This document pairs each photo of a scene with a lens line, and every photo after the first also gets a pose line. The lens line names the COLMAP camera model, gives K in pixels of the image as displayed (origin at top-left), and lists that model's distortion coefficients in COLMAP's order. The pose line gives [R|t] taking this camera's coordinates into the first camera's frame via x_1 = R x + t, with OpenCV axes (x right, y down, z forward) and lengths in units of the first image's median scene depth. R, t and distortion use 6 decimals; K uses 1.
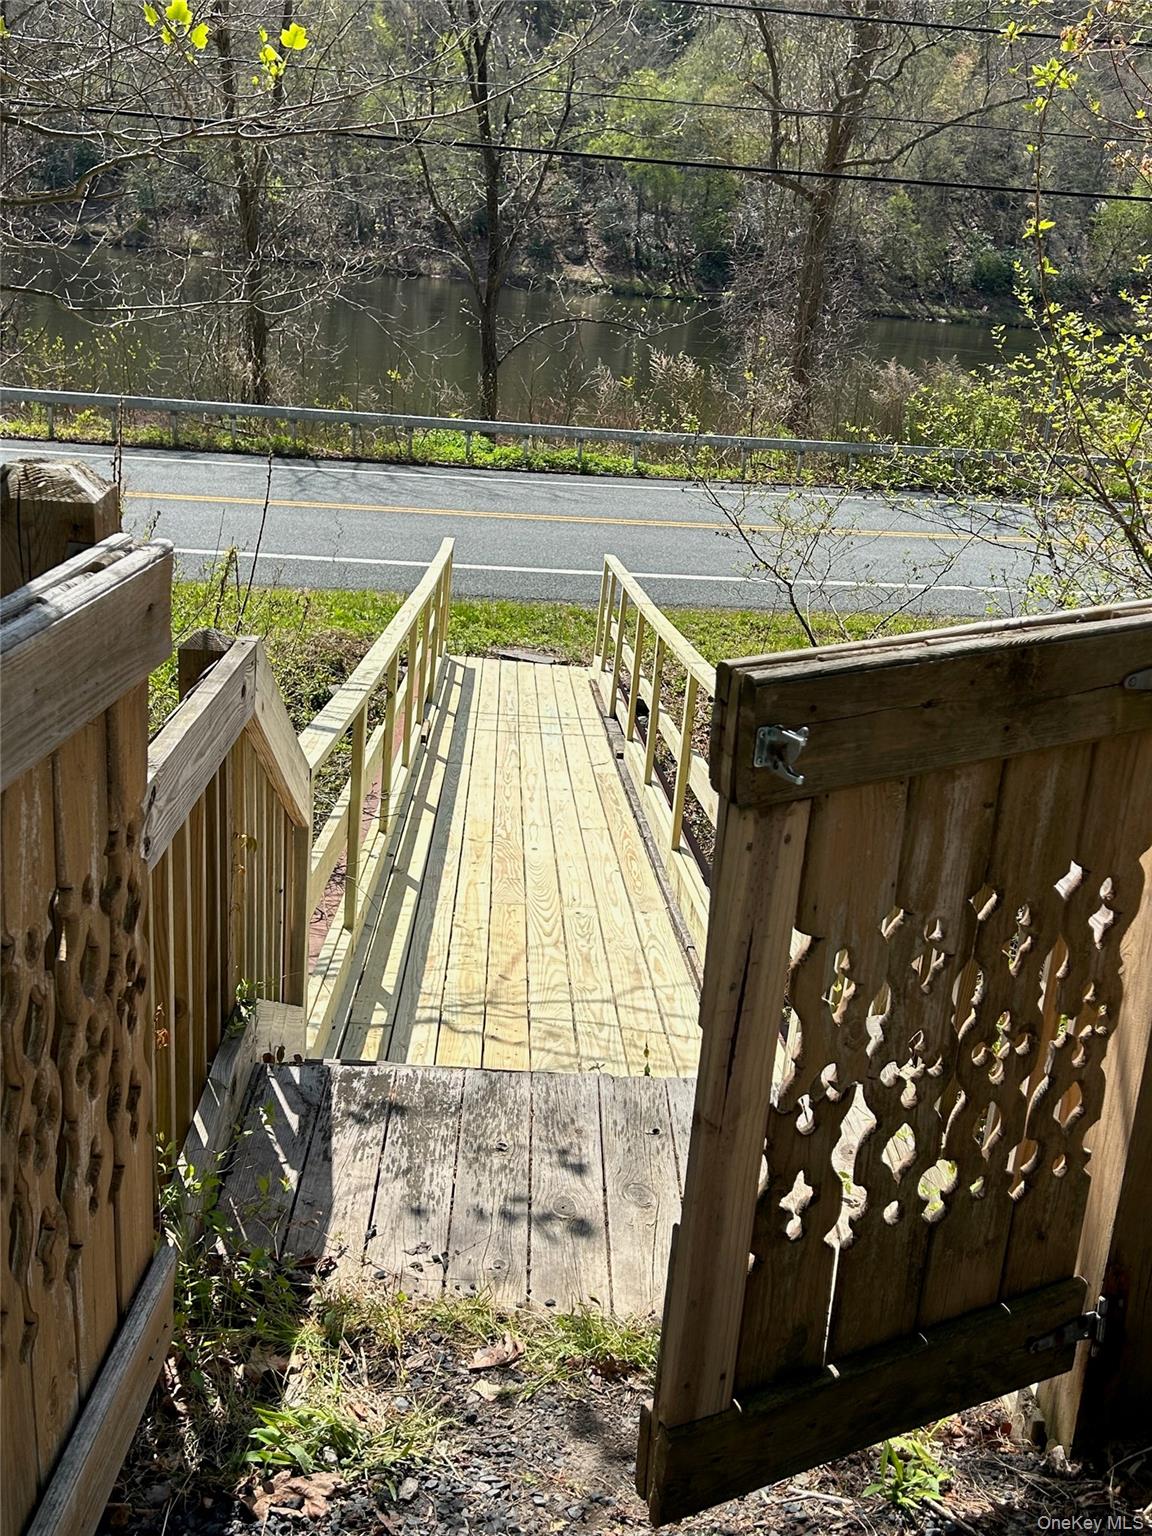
lens RADIAL K [[1582.2, 0, 601.8], [0, 1582.2, 772.6], [0, 0, 1]] dist [0.173272, -0.476936]
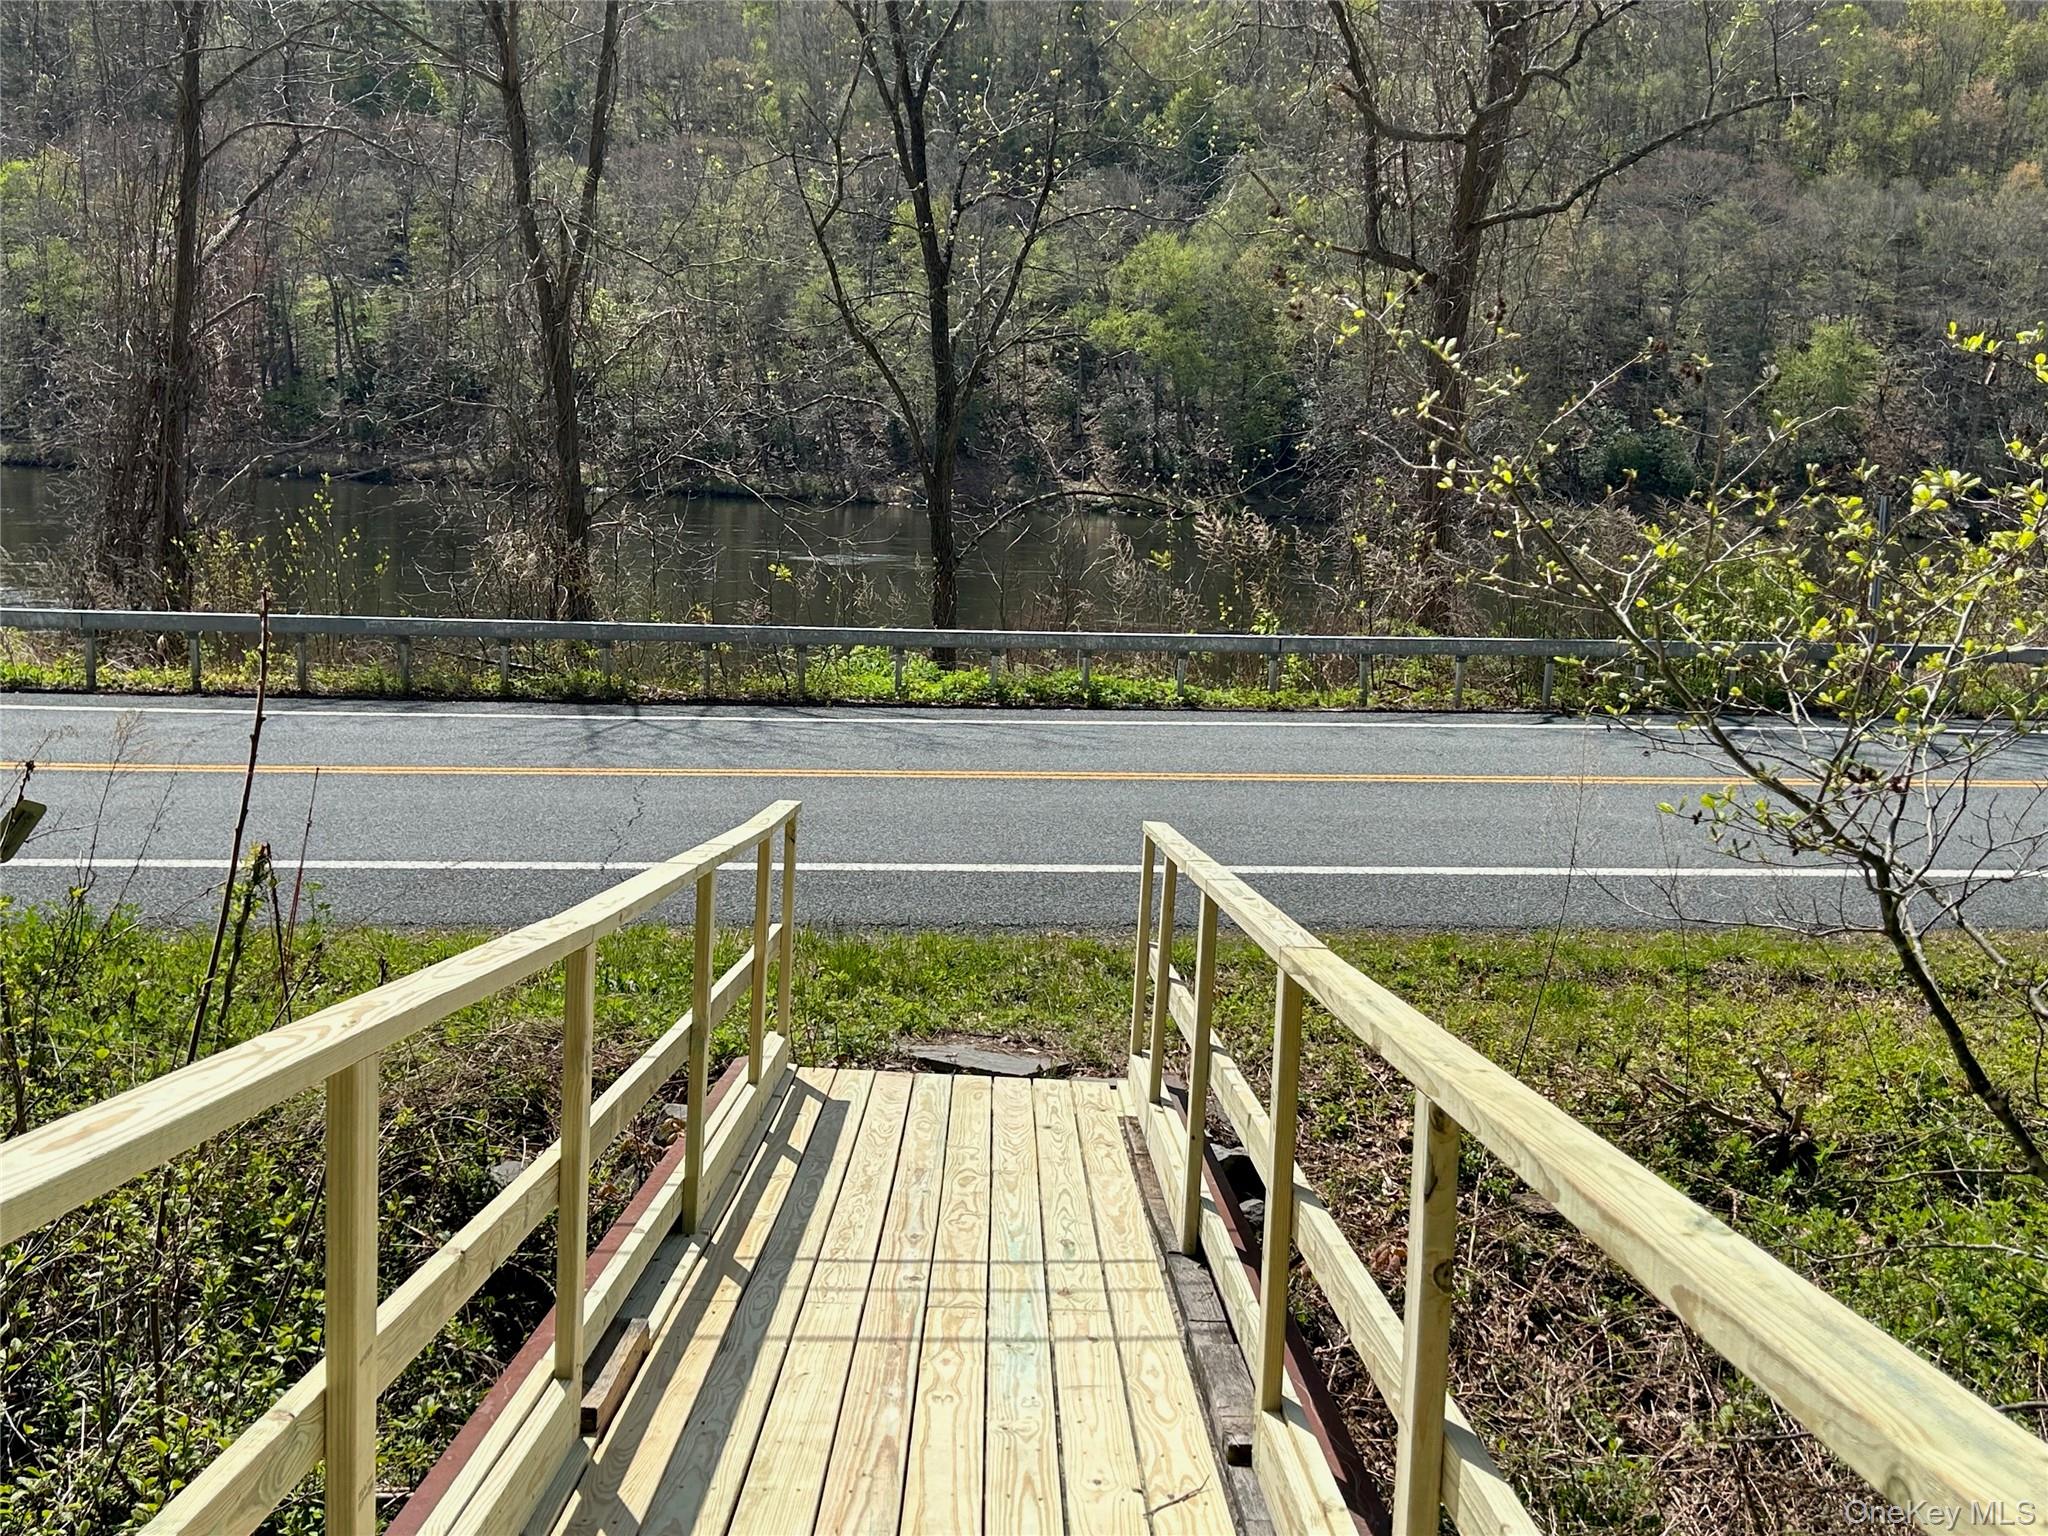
lens RADIAL K [[2109.6, 0, 1024.0], [0, 2109.6, 768.0], [0, 0, 1]] dist [0.173272, -0.476936]
pose [[0.997908, -0.044797, -0.046605, -0.001940], [0.035864, 0.983486, -0.177393, -0.028670], [0.053782, 0.175351, 0.983036, 0.242490]]
